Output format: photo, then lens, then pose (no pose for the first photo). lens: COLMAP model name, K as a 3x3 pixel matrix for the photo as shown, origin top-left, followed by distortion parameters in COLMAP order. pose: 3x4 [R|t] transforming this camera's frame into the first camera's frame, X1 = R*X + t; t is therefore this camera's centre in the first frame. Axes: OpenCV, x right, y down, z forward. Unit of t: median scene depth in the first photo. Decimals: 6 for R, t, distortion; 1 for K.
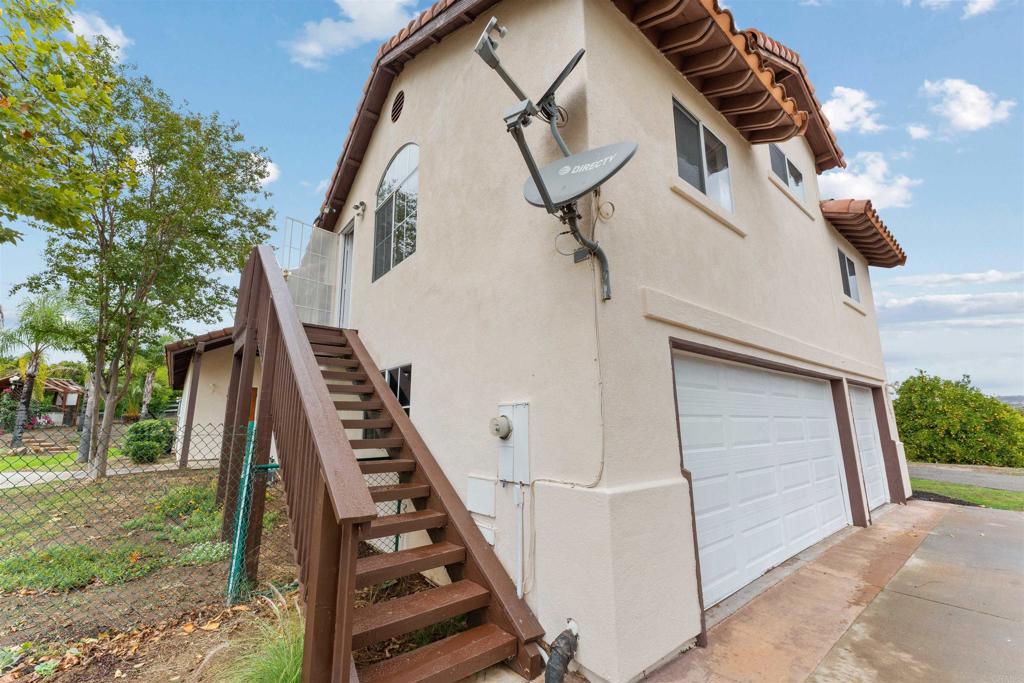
lens RADIAL K [[419.8, 0, 509.7], [0, 419.8, 342.3], [0, 0, 1]] dist [0.001992, 0.000226]
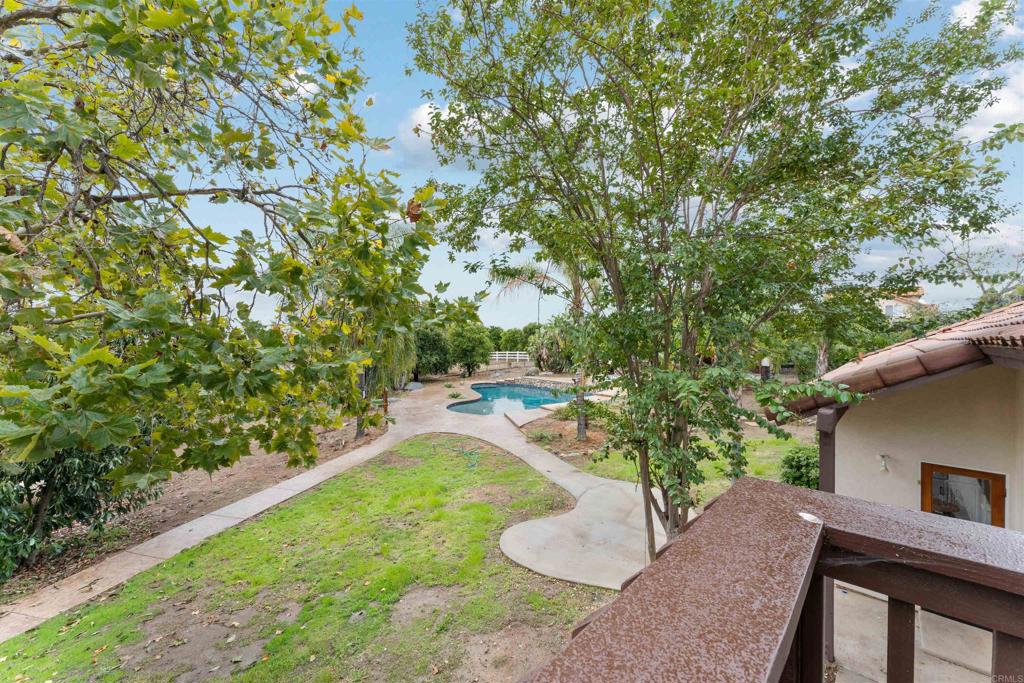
lens RADIAL K [[419.8, 0, 510.3], [0, 419.8, 339.8], [0, 0, 1]] dist [0.001992, 0.000226]
pose [[0.150035, 0.022474, -0.988425, -0.274971], [0.188464, 0.980760, 0.050907, -0.136782], [0.970552, -0.193920, 0.142913, 0.510265]]
